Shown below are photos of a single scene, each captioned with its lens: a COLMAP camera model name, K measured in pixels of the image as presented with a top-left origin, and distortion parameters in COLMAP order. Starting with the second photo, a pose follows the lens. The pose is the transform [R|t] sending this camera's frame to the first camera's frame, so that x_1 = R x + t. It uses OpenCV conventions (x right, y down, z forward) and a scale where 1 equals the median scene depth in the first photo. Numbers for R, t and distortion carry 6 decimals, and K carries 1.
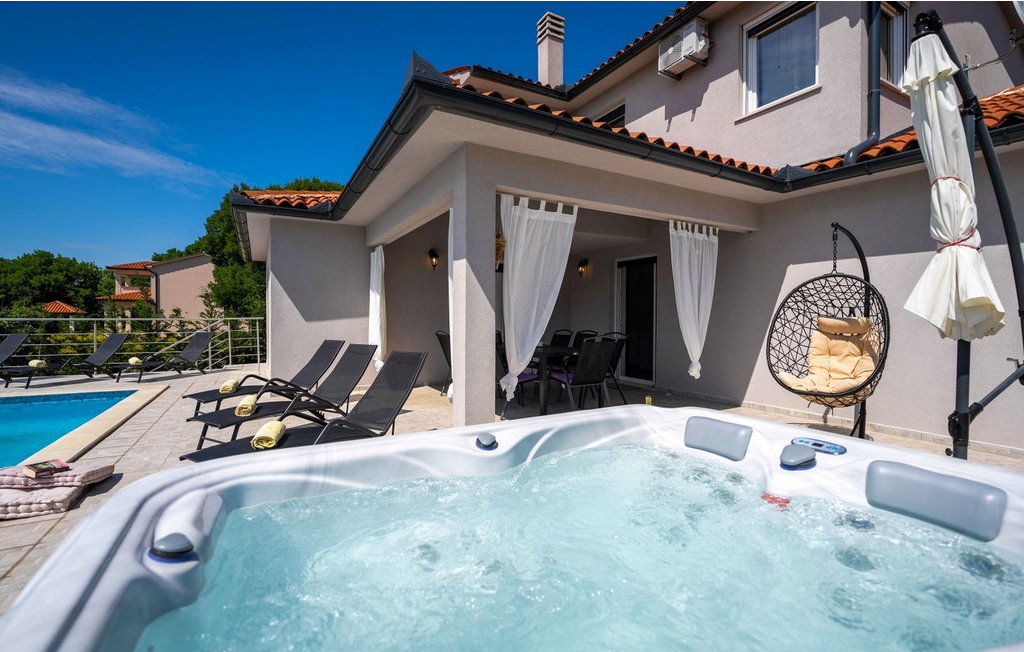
lens RADIAL K [[427.0, 0, 512.0], [0, 427.0, 326.0], [0, 0, 1]] dist [-0.017372, 0.000158]
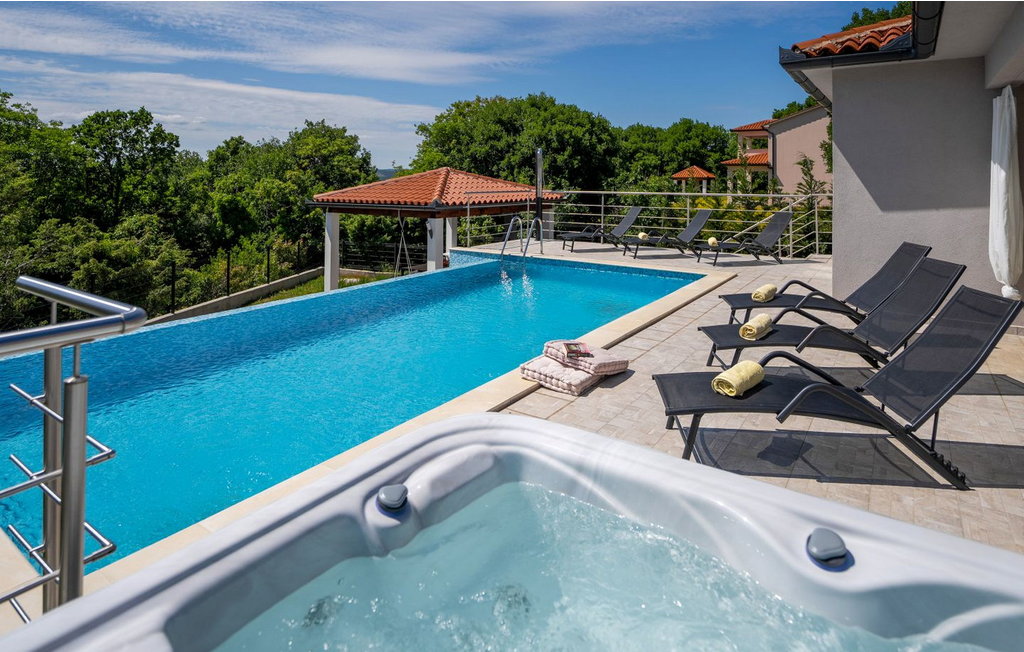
lens RADIAL K [[587.9, 0, 550.5], [0, 587.9, 164.8], [0, 0, 1]] dist [0.001237, -0.000868]
pose [[0.471165, -0.019597, -0.881827, 0.112958], [-0.021555, 0.999199, -0.033722, -0.045446], [0.881782, 0.034896, 0.470365, 0.086379]]
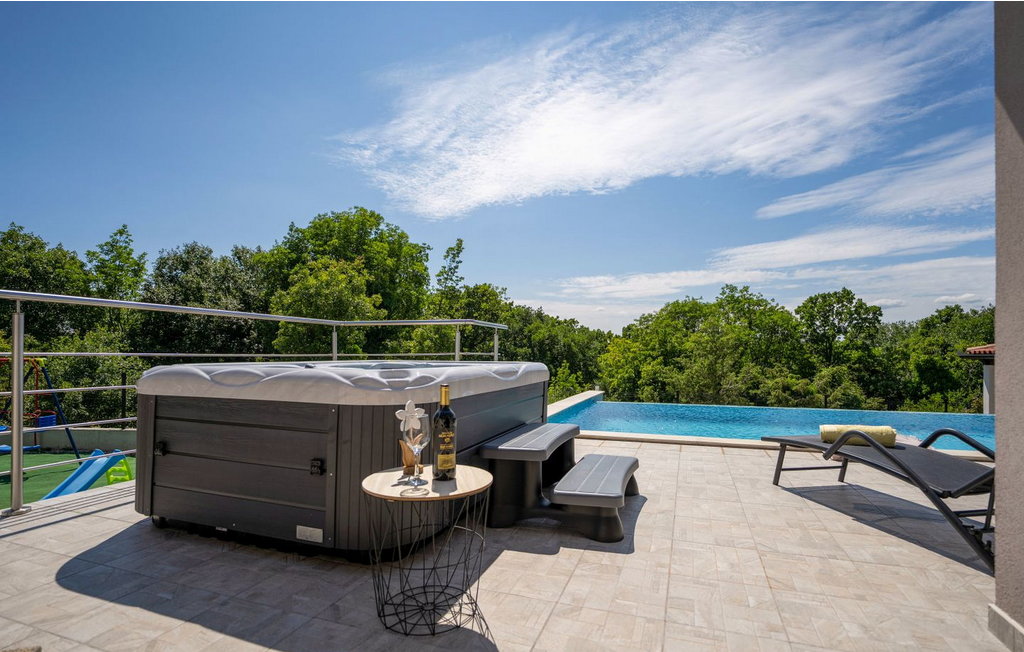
lens RADIAL K [[477.6, 0, 512.0], [0, 477.6, 326.0], [0, 0, 1]] dist [-0.000364, -0.000075]
pose [[-0.753230, -0.042213, -0.656401, 0.271546], [-0.023819, 0.999035, -0.036914, 0.026099], [0.657326, -0.012170, -0.753508, 0.534996]]
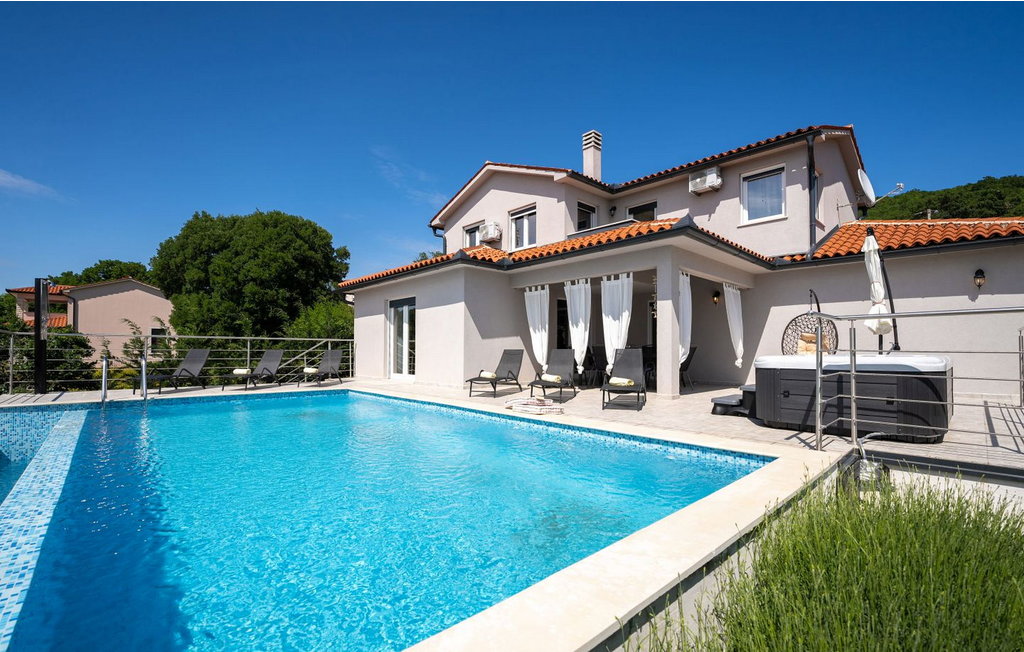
lens RADIAL K [[421.0, 0, 507.1], [0, 421.0, 346.5], [0, 0, 1]] dist [-0.015322, -0.000001]
pose [[0.974088, 0.003330, 0.226146, -0.793801], [0.004584, 0.999396, -0.034460, 0.075298], [-0.226124, 0.034603, 0.973484, -0.467198]]
